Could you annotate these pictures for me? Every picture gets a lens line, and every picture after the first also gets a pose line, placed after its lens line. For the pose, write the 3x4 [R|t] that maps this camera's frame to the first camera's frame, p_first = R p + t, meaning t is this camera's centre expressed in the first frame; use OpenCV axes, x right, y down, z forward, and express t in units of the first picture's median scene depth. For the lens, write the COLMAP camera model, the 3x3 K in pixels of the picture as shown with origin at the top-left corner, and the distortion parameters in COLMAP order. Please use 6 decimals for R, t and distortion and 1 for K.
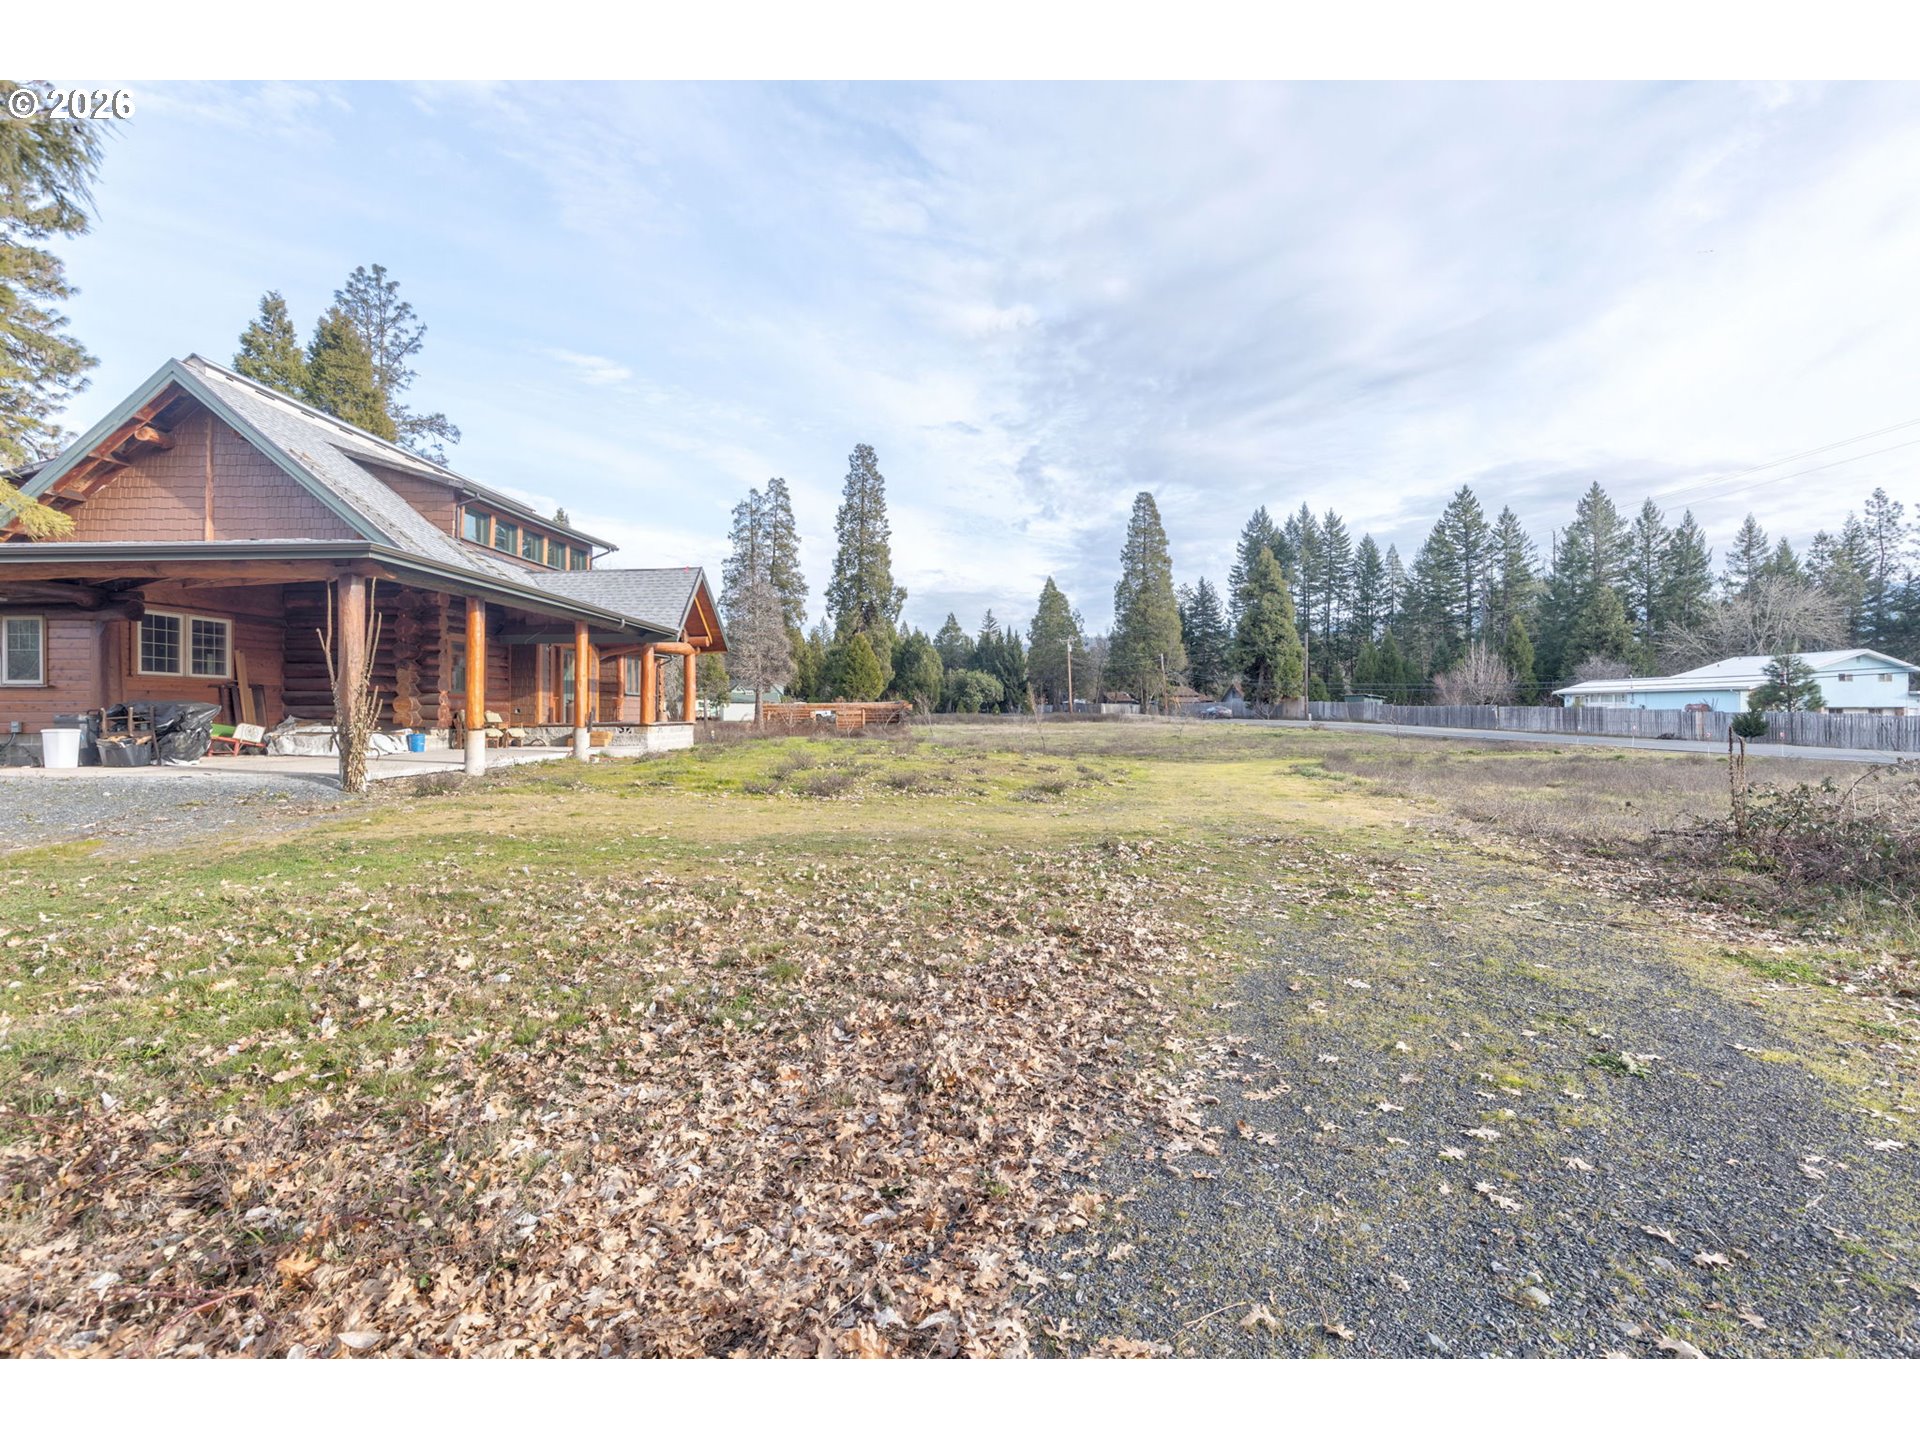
lens RADIAL K [[844.9, 0, 968.0], [0, 844.9, 720.8], [0, 0, 1]] dist [-0.000003, -0.000213]
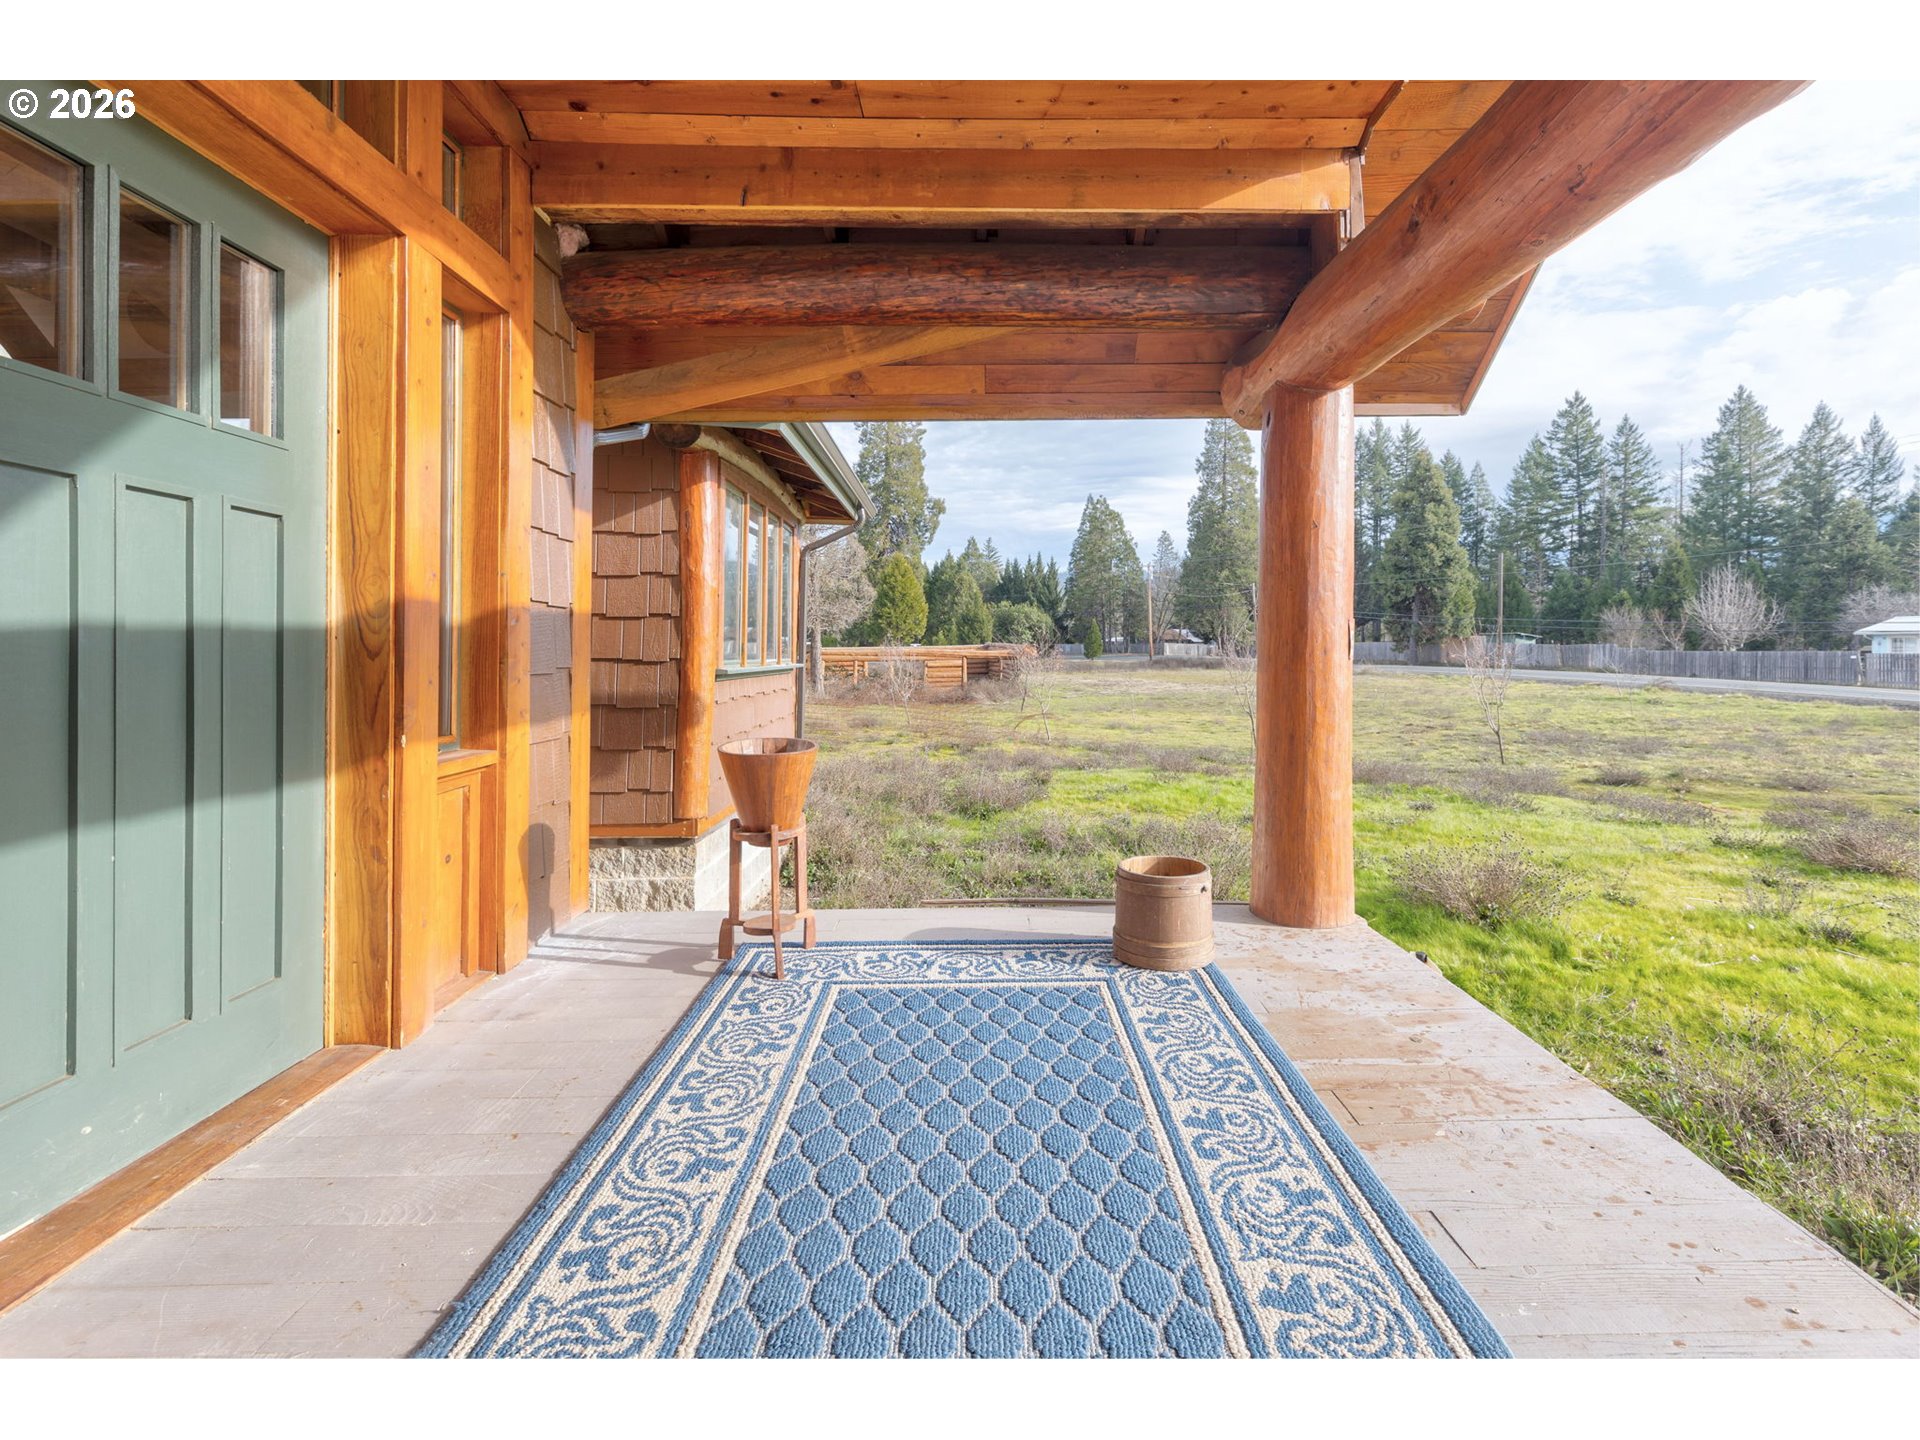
lens RADIAL K [[891.1, 0, 990.5], [0, 891.1, 656.9], [0, 0, 1]] dist [0.000019, 0.000262]
pose [[0.998997, 0.000506, 0.044778, -0.064967], [-0.000407, 0.999997, -0.002219, -0.005662], [-0.044779, 0.002198, 0.998994, 0.145616]]
